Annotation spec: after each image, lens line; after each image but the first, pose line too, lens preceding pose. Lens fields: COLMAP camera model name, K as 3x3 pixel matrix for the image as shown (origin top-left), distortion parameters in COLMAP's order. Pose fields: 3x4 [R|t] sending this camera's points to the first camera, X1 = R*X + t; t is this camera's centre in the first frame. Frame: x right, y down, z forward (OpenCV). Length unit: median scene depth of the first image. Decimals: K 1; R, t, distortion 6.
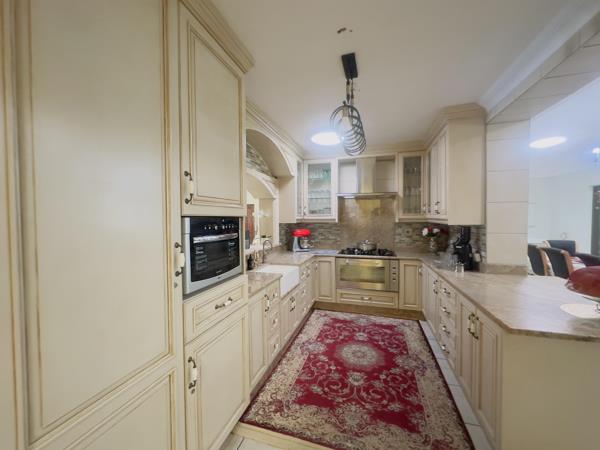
lens RADIAL K [[239.6, 0, 301.6], [0, 239.6, 224.9], [0, 0, 1]] dist [0.000152, -0.000244]
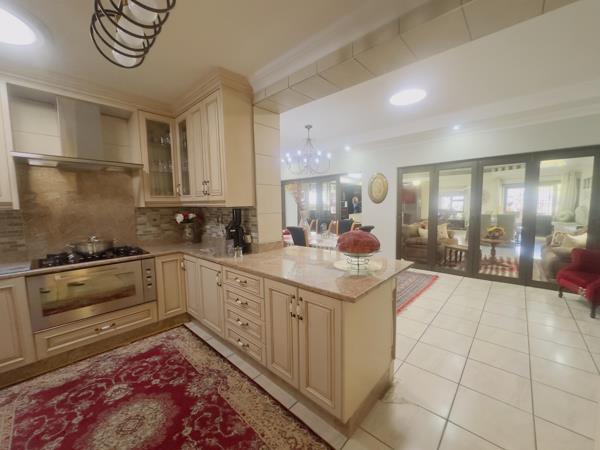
lens RADIAL K [[239.6, 0, 299.2], [0, 239.6, 224.6], [0, 0, 1]] dist [0.000152, -0.000244]
pose [[0.444024, -0.076261, 0.892764, -0.056002], [0.036695, 0.997083, 0.066922, 0.012672], [-0.895263, 0.003045, 0.445527, 0.289733]]
